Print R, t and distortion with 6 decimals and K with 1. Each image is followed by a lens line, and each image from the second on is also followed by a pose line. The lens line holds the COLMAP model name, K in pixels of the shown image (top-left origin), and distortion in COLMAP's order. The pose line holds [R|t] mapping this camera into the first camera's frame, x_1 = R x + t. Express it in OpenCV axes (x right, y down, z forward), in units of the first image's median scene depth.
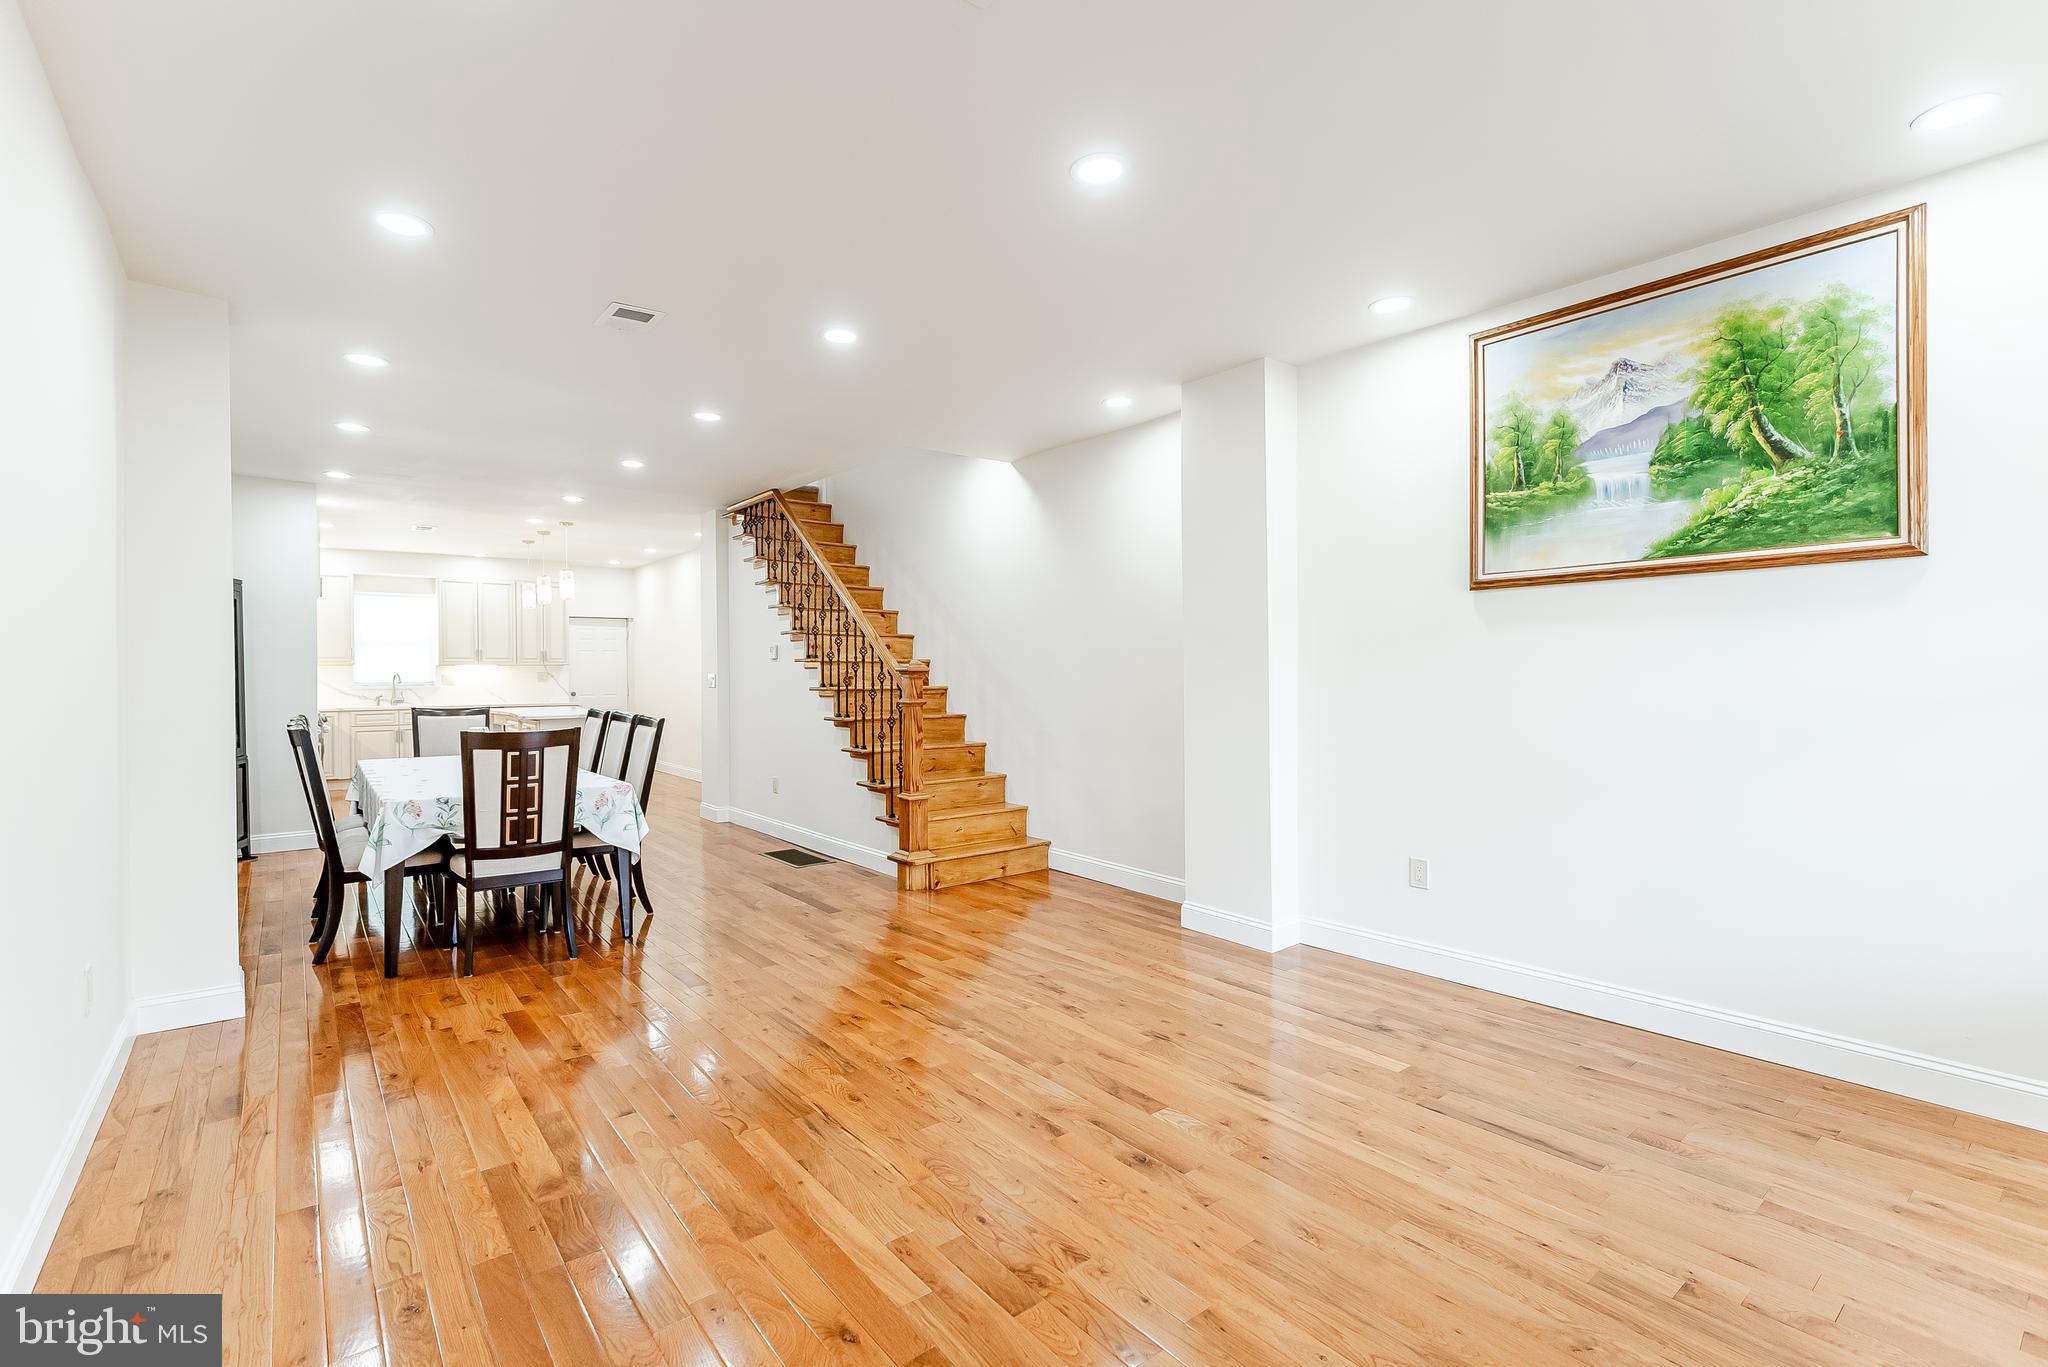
lens RADIAL K [[937.3, 0, 1031.1], [0, 937.3, 678.3], [0, 0, 1]] dist [-0.002988, -0.000136]
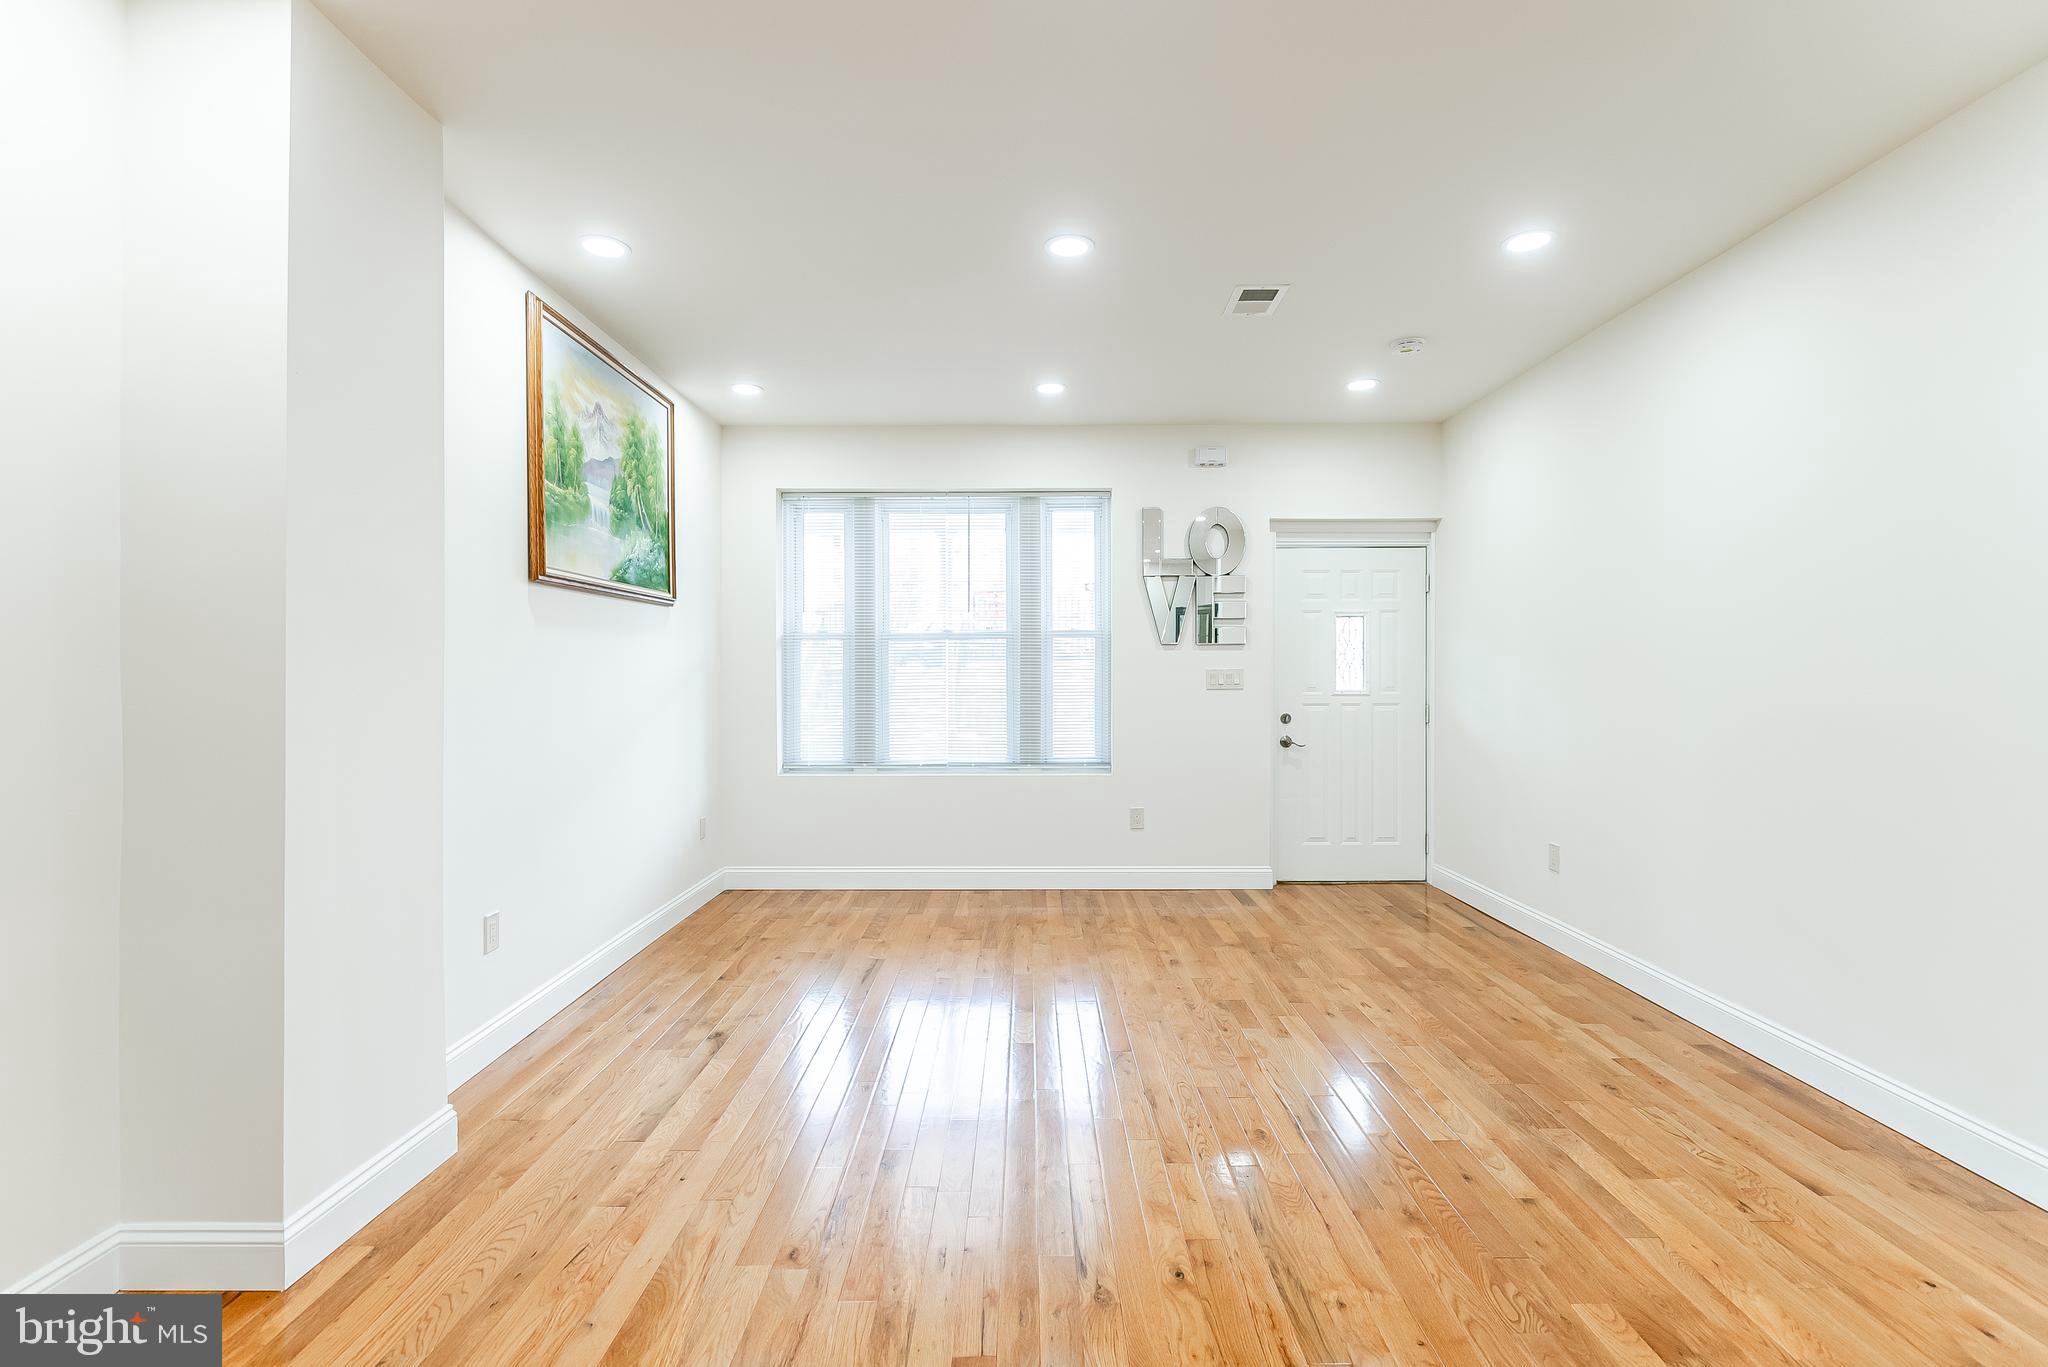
lens RADIAL K [[937.3, 0, 1022.4], [0, 937.3, 675.4], [0, 0, 1]] dist [-0.002988, -0.000136]
pose [[-0.781248, 0.005370, 0.624197, -0.241134], [0.010132, 0.999940, 0.004079, -0.002270], [-0.624138, 0.009511, -0.781256, 0.770736]]
